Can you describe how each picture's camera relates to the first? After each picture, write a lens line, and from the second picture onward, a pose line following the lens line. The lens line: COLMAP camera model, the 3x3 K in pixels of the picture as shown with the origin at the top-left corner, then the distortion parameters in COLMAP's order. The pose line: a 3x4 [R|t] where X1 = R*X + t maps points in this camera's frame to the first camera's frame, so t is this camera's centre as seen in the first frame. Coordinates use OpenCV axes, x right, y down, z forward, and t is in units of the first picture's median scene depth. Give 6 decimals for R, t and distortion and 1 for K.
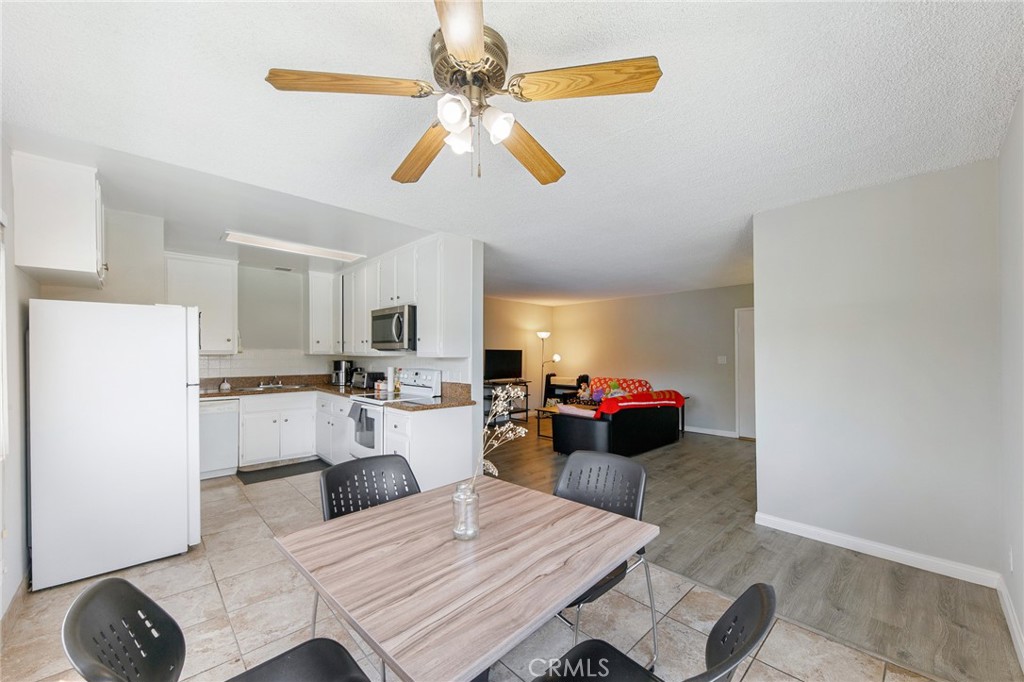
lens RADIAL K [[390.7, 0, 516.2], [0, 390.7, 348.7], [0, 0, 1]] dist [0.000614, 0.000012]
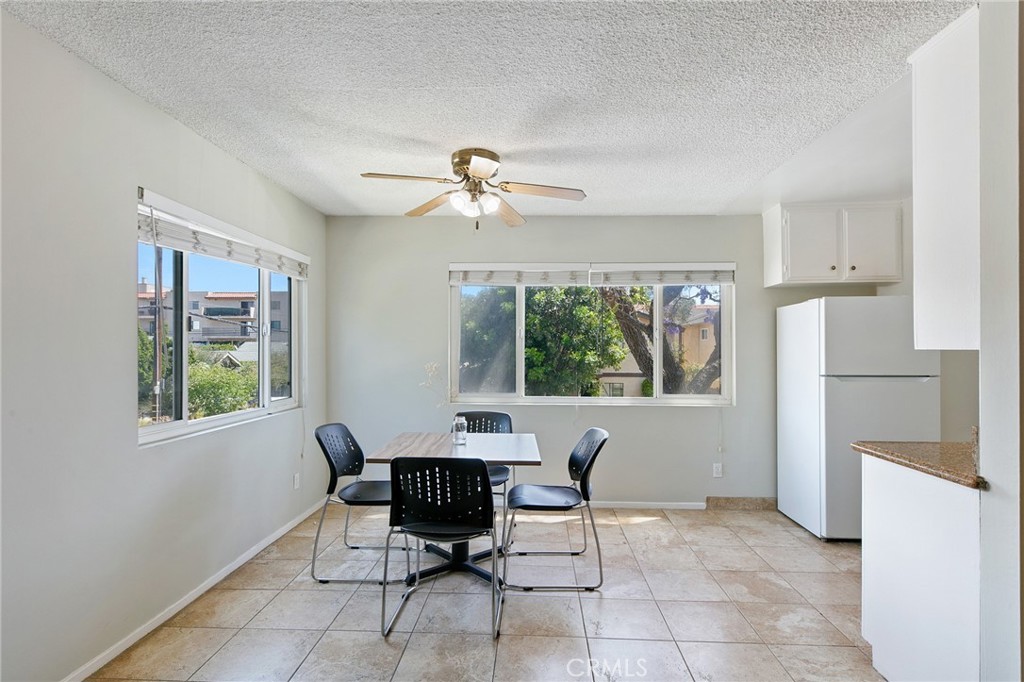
lens RADIAL K [[551.9, 0, 510.7], [0, 551.9, 351.6], [0, 0, 1]] dist [-0.002295, -0.000490]
pose [[-0.735593, 0.002416, -0.677419, 0.513923], [0.010499, 0.999914, -0.007836, 0.024694], [0.677342, -0.012876, -0.735555, 1.083798]]
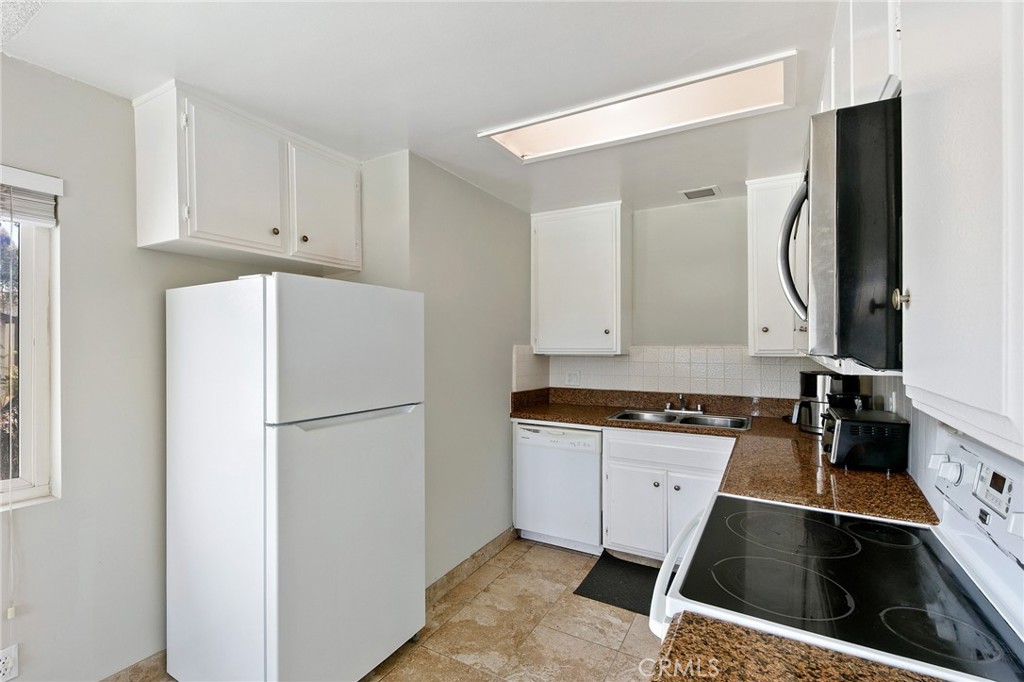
lens RADIAL K [[450.3, 0, 519.5], [0, 450.3, 344.1], [0, 0, 1]] dist [0.007230, -0.000213]
pose [[0.293066, -0.003898, -0.956084, -0.118412], [0.014830, 0.999890, 0.000469, -0.006295], [0.955977, -0.014316, 0.293091, 0.825225]]
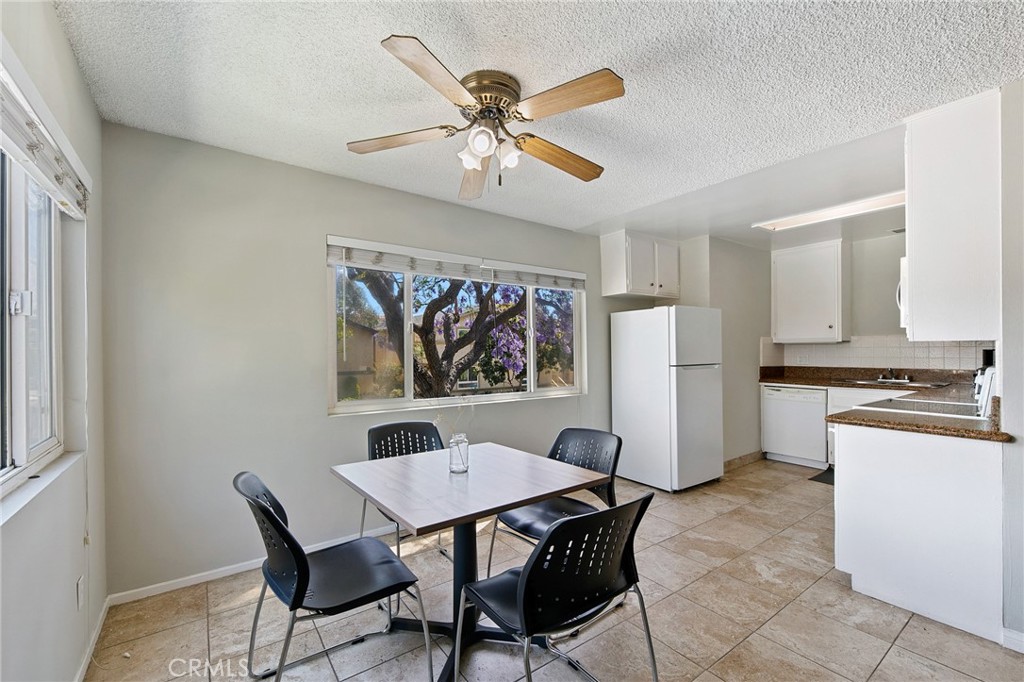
lens RADIAL K [[431.5, 0, 524.1], [0, 431.5, 349.8], [0, 0, 1]] dist [-0.017221, 0.000027]
pose [[-0.127192, 0.003012, -0.991873, 0.466897], [0.022256, 0.999752, 0.000182, 0.020474], [0.991628, -0.022052, -0.127228, 0.503309]]
